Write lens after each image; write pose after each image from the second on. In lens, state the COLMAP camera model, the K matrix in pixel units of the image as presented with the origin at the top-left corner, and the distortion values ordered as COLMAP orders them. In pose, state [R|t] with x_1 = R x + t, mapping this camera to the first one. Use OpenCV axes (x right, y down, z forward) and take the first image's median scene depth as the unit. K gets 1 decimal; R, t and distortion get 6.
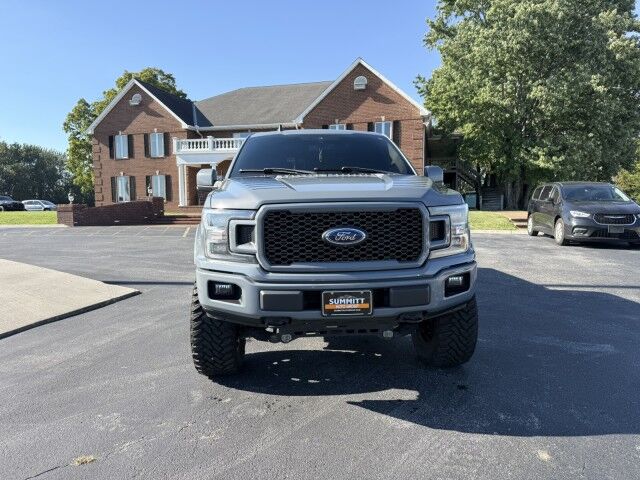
lens RADIAL K [[452.2, 0, 320.0], [0, 452.2, 240.0], [0, 0, 1]] dist [0.044929, -0.066404]
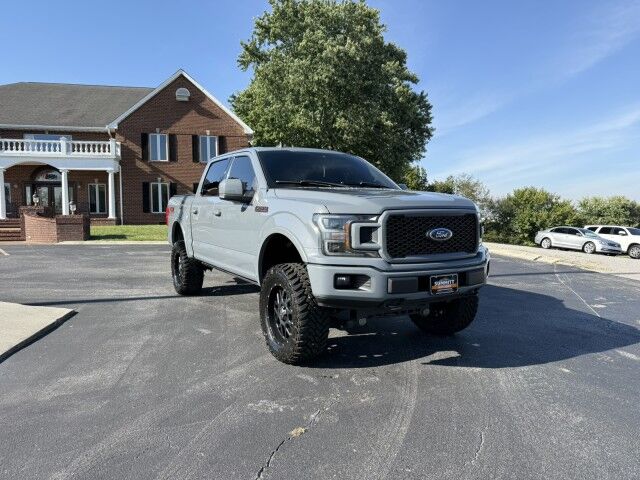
lens RADIAL K [[449.9, 0, 319.0], [0, 449.9, 251.0], [0, 0, 1]] dist [0.051915, -0.062785]
pose [[0.897871, -0.027800, 0.439380, -0.683349], [0.031705, 0.999496, -0.001552, 0.025084], [-0.439115, 0.015324, 0.898300, -0.032451]]
